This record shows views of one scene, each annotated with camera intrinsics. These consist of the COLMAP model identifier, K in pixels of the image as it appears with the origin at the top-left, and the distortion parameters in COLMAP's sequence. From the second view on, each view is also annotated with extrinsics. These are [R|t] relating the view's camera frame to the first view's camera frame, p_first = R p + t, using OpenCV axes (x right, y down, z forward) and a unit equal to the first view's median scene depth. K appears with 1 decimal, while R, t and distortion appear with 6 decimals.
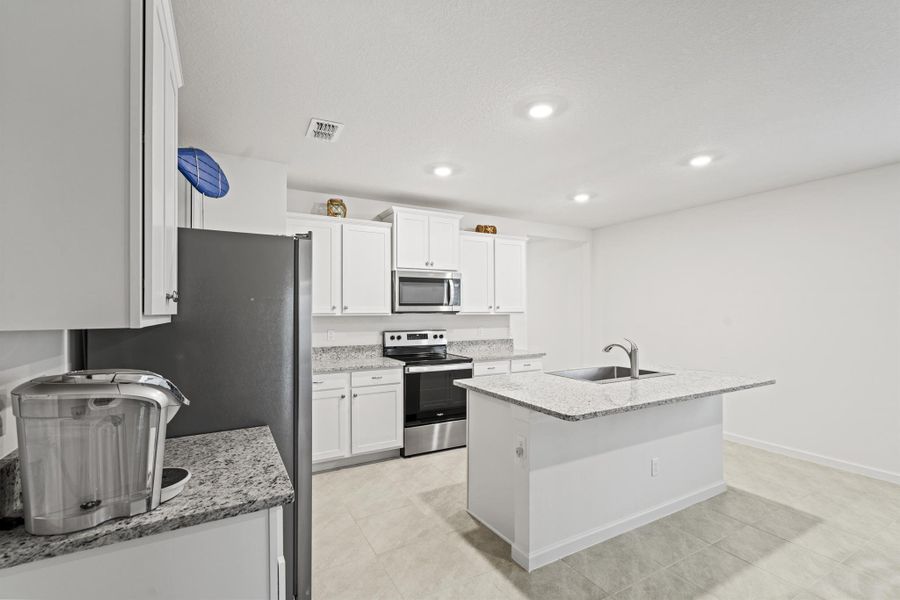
lens RADIAL K [[404.5, 0, 448.0], [0, 404.5, 309.8], [0, 0, 1]] dist [-0.000910, 0.000237]
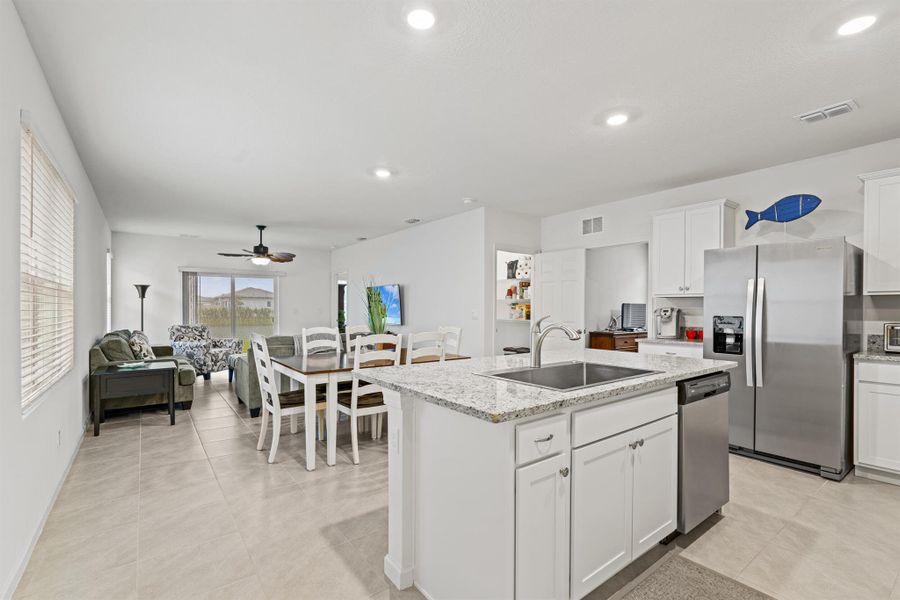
lens RADIAL K [[404.5, 0, 448.0], [0, 404.5, 309.8], [0, 0, 1]] dist [-0.000910, 0.000237]
pose [[-0.990444, -0.001446, -0.137911, 0.491643], [-0.001960, 0.999992, 0.003590, 0.039680], [0.137905, 0.003826, -0.990438, 1.166282]]
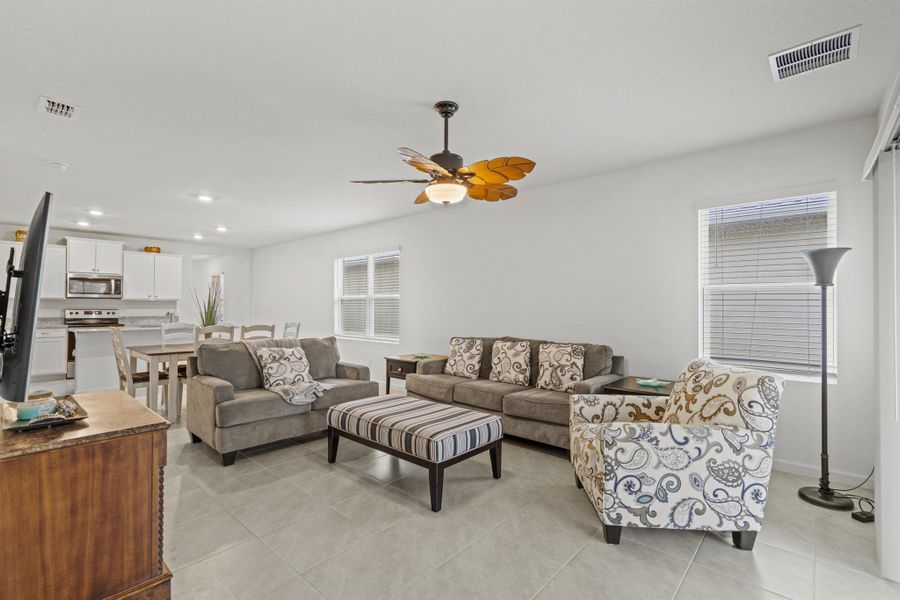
lens RADIAL K [[405.6, 0, 450.0], [0, 405.6, 300.0], [0, 0, 1]] dist [-0.004465, 0.001397]
pose [[0.944672, 0.011676, 0.327810, 0.798220], [-0.006366, 0.999831, -0.017269, 0.034102], [-0.327956, 0.014227, 0.944586, -1.100706]]
